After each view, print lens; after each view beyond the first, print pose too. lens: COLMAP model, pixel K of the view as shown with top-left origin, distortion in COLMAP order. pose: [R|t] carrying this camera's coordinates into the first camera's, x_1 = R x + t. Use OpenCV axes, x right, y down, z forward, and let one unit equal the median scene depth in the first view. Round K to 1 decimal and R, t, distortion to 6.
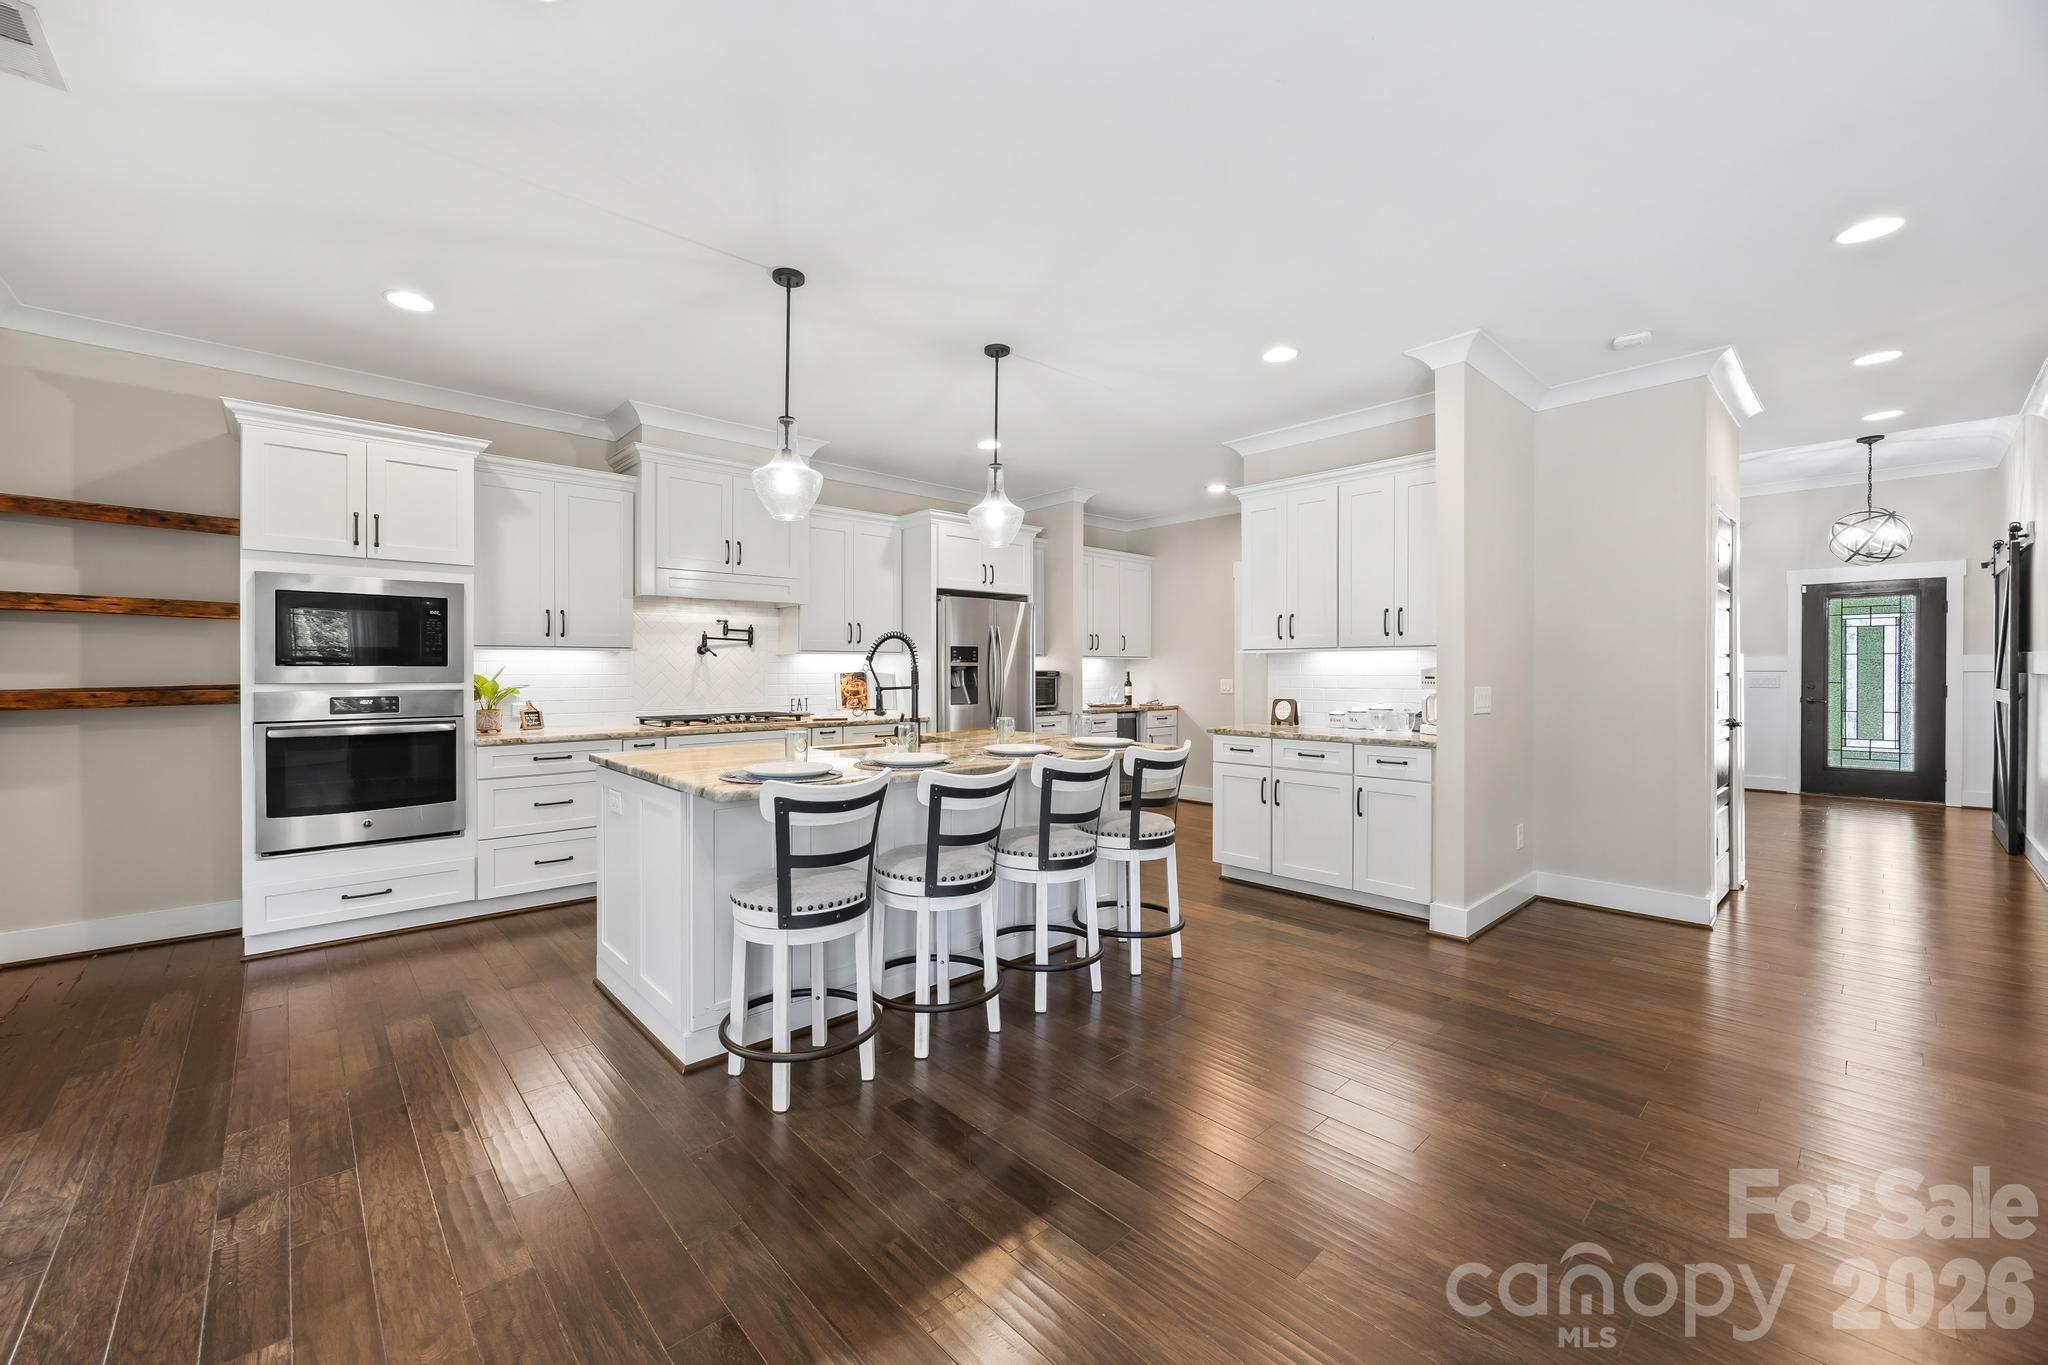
lens RADIAL K [[803.6, 0, 1003.7], [0, 803.6, 674.9], [0, 0, 1]] dist [-0.001113, 0.000102]
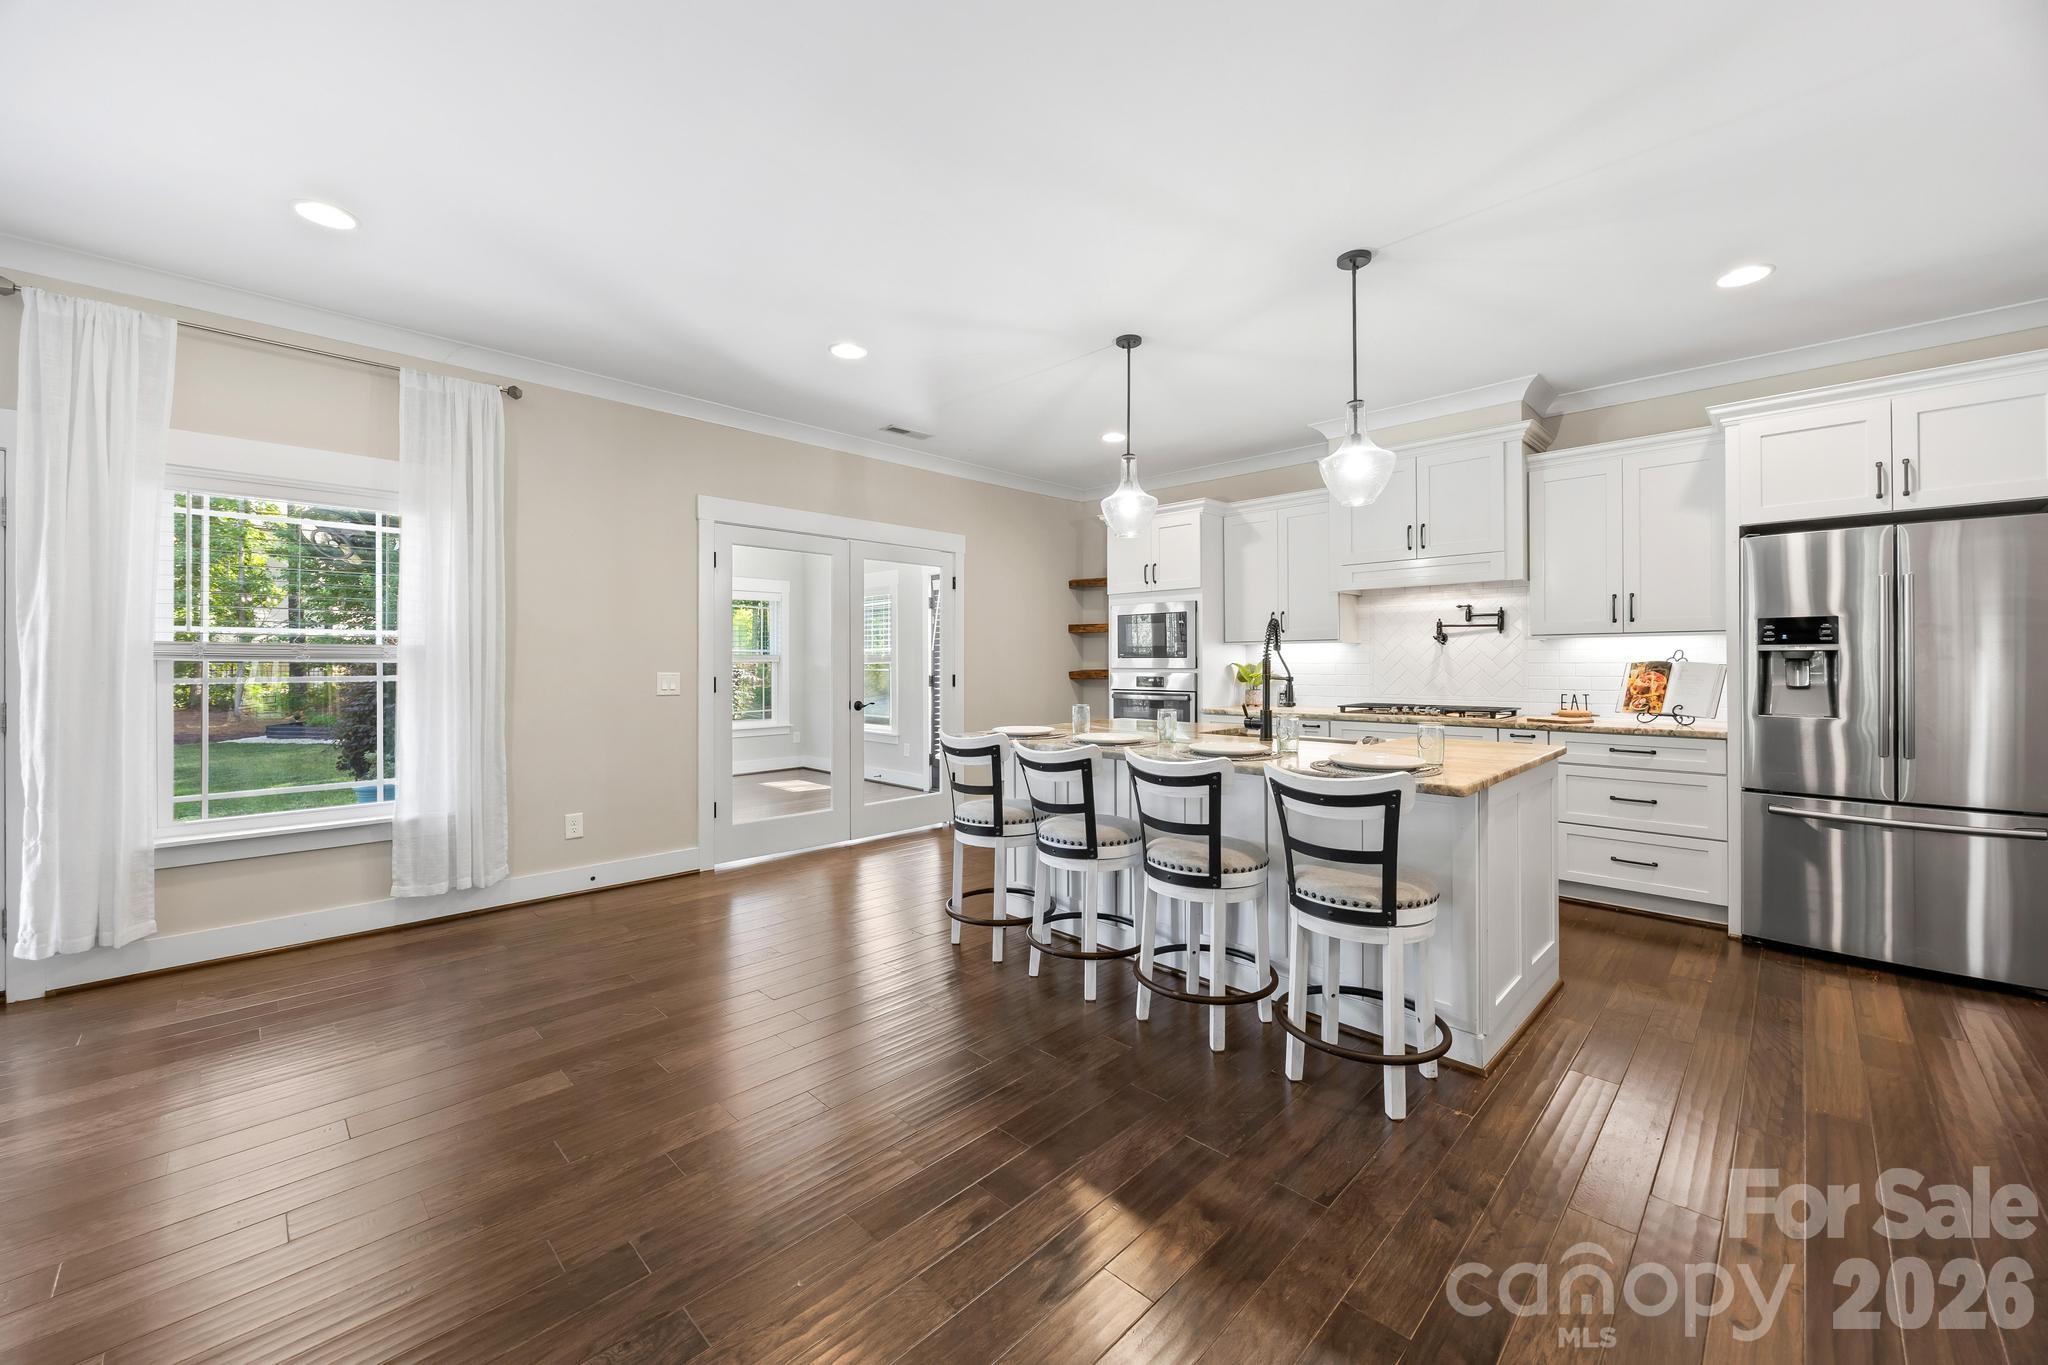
lens RADIAL K [[791.1, 0, 1020.1], [0, 791.1, 661.5], [0, 0, 1]] dist [-0.004183, 0.000224]
pose [[0.055722, 0.000184, -0.998446, 0.607285], [-0.003382, 0.999994, -0.000005, -0.001632], [0.998441, 0.003377, 0.055723, 0.496345]]
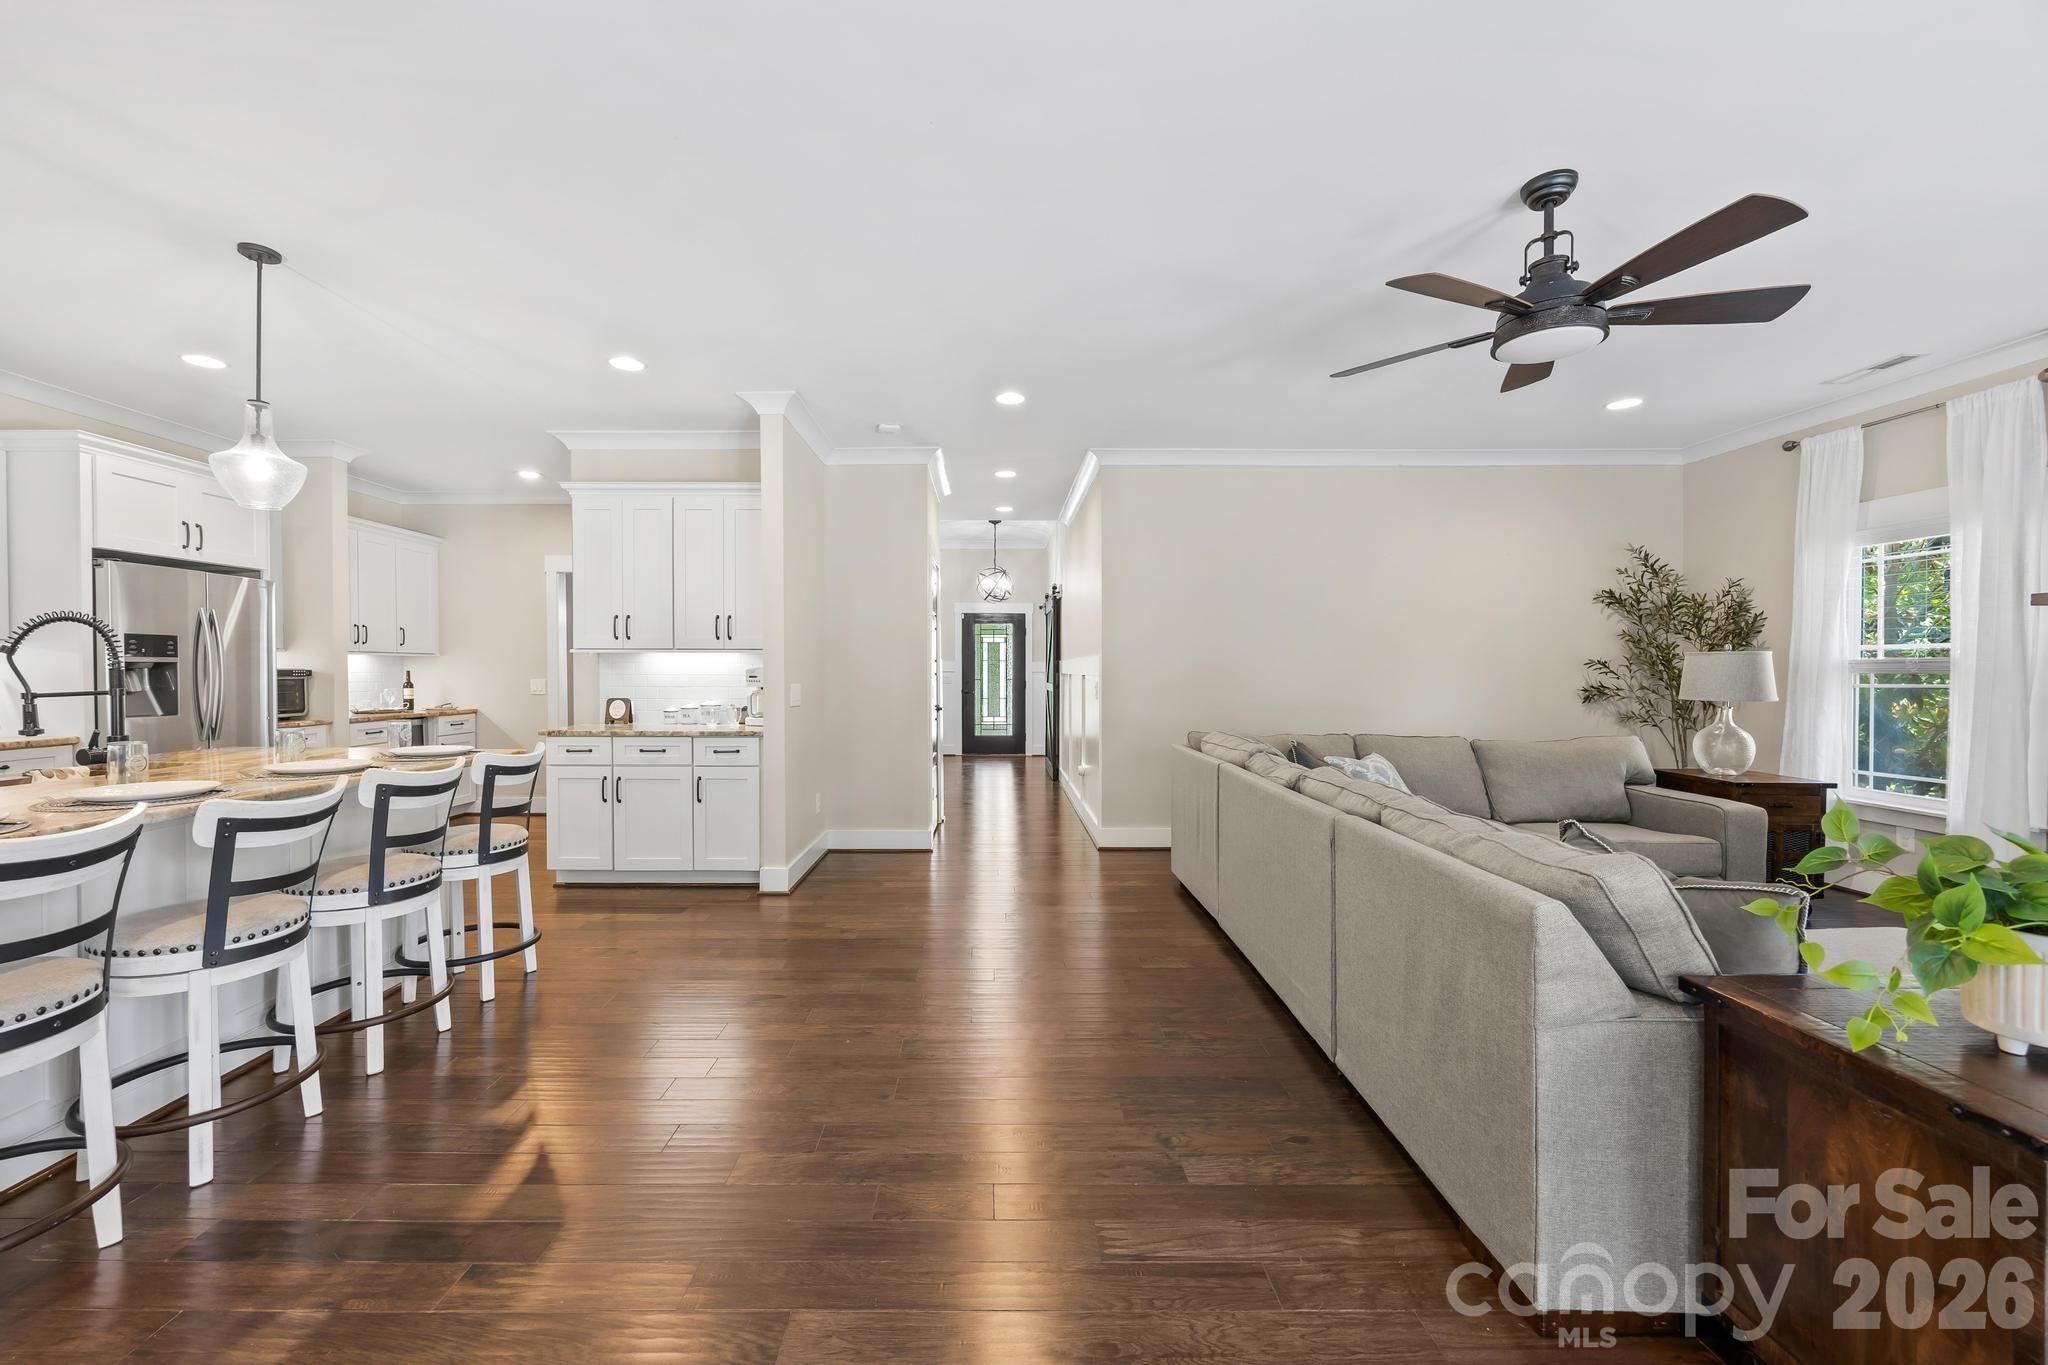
lens RADIAL K [[791.1, 0, 992.0], [0, 791.1, 680.0], [0, 0, 1]] dist [-0.004183, 0.000224]
pose [[0.669655, -0.005857, 0.742650, -0.082237], [0.000687, 0.999973, 0.007267, -0.000074], [-0.742672, -0.004356, 0.669641, -0.023764]]
